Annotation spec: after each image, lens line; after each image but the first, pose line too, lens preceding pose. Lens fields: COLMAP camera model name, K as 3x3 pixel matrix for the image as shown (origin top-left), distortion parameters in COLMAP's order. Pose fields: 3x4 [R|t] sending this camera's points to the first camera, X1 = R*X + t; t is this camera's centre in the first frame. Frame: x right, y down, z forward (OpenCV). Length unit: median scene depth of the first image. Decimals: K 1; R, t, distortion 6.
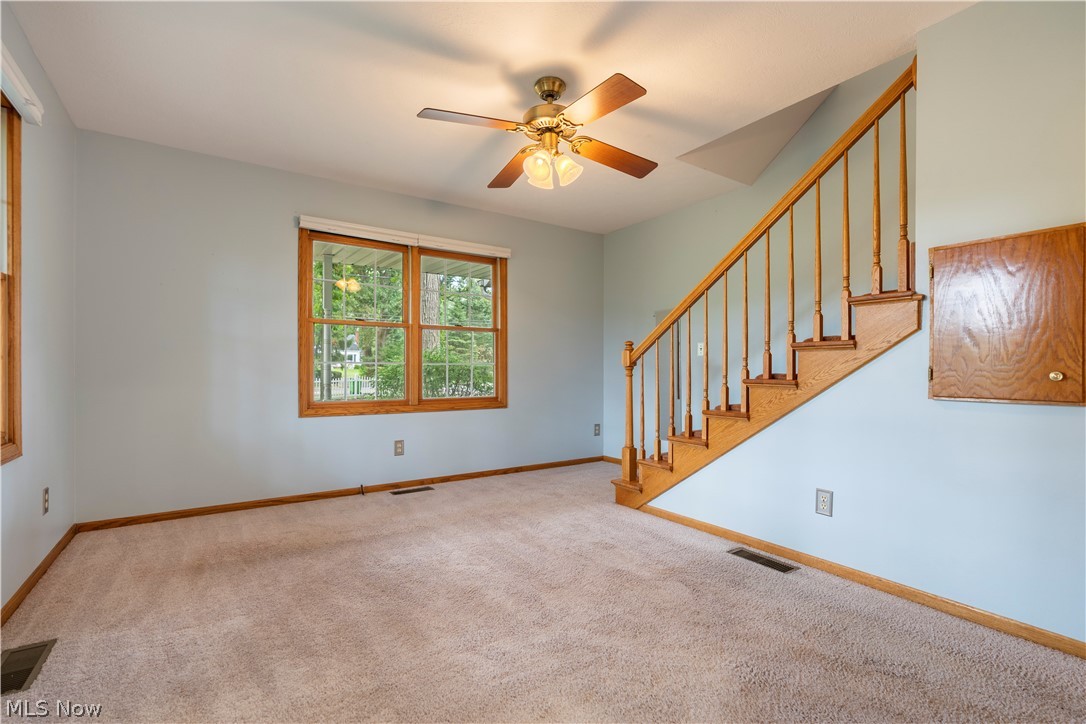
lens RADIAL K [[487.9, 0, 546.2], [0, 487.9, 366.5], [0, 0, 1]] dist [-0.001438, 0.001247]
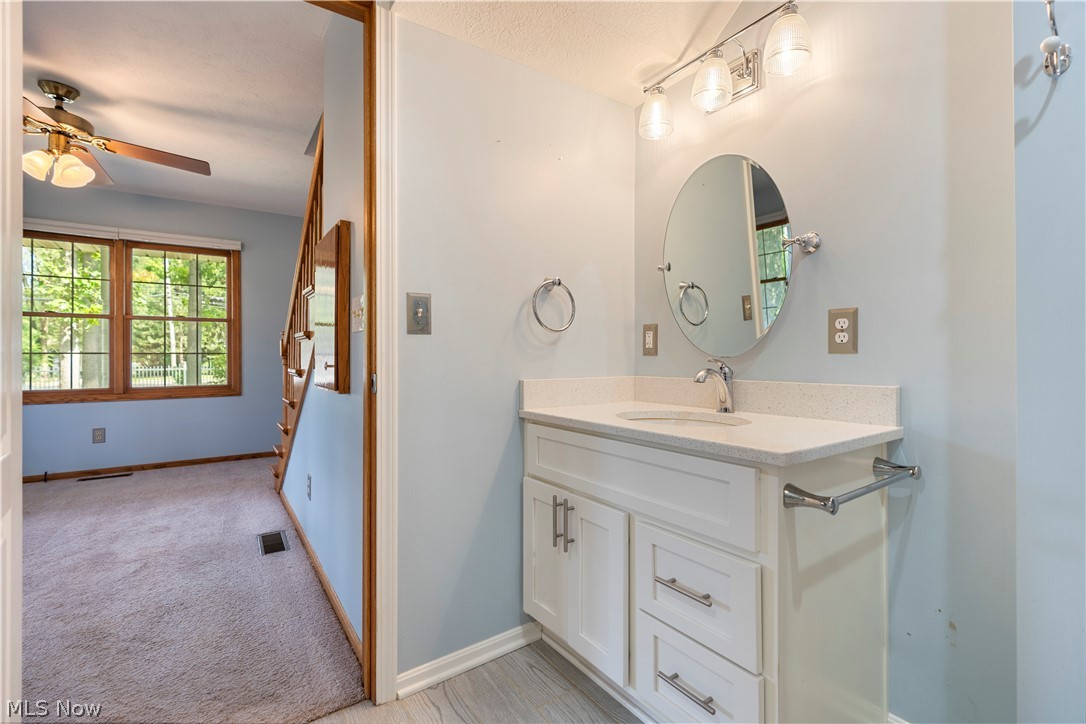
lens RADIAL K [[487.9, 0, 559.3], [0, 487.9, 339.4], [0, 0, 1]] dist [-0.001438, 0.001247]
pose [[0.999929, -0.008130, -0.008723, 0.680478], [0.007897, 0.999620, -0.026394, -0.000933], [0.008934, 0.026323, 0.999614, -0.024673]]
